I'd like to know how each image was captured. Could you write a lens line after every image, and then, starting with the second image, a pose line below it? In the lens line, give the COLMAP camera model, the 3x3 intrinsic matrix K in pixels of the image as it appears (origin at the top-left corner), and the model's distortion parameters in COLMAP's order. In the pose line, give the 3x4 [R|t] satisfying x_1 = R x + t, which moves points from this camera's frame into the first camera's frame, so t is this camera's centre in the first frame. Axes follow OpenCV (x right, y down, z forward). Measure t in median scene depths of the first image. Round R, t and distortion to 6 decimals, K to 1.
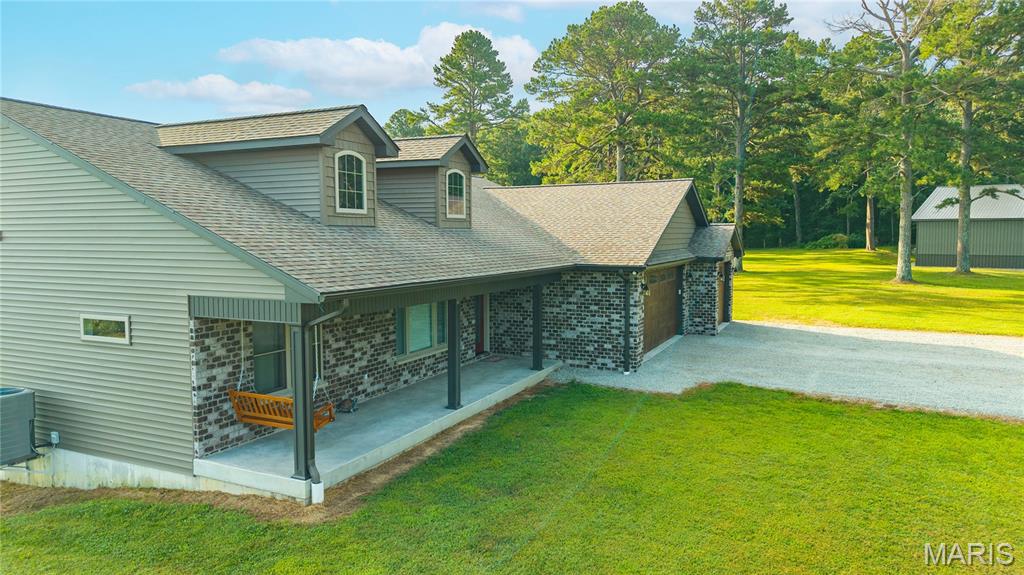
lens RADIAL K [[689.8, 0, 511.6], [0, 689.8, 289.2], [0, 0, 1]] dist [0.007531, -0.015368]
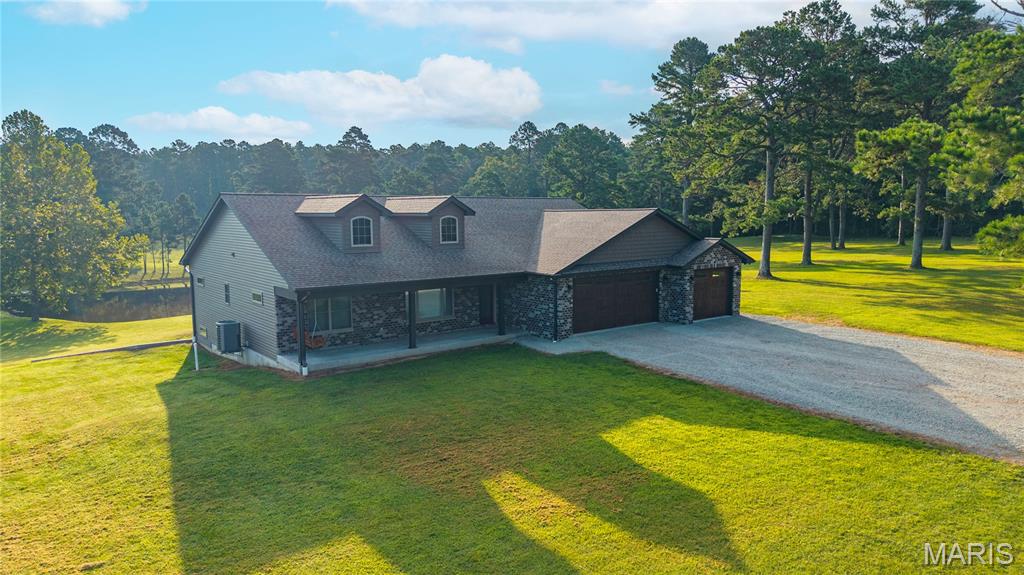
lens RADIAL K [[689.8, 0, 512.2], [0, 689.8, 289.4], [0, 0, 1]] dist [0.007531, -0.015368]
pose [[0.892643, 0.047648, -0.448238, 0.947000], [-0.030326, 0.998493, 0.045746, -0.080387], [0.449742, -0.027242, 0.892743, -0.539962]]
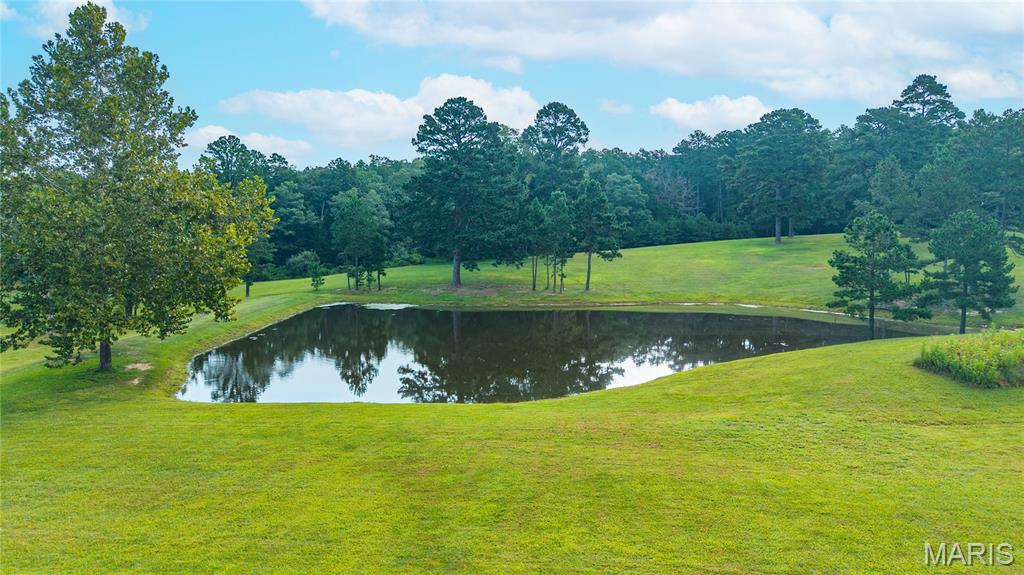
lens RADIAL K [[689.8, 0, 507.6], [0, 689.8, 295.2], [0, 0, 1]] dist [0.007531, -0.015368]
pose [[0.268679, 0.097036, -0.958330, -0.662675], [-0.073999, 0.994052, 0.079906, -0.170501], [0.960383, 0.049446, 0.274262, 2.410074]]
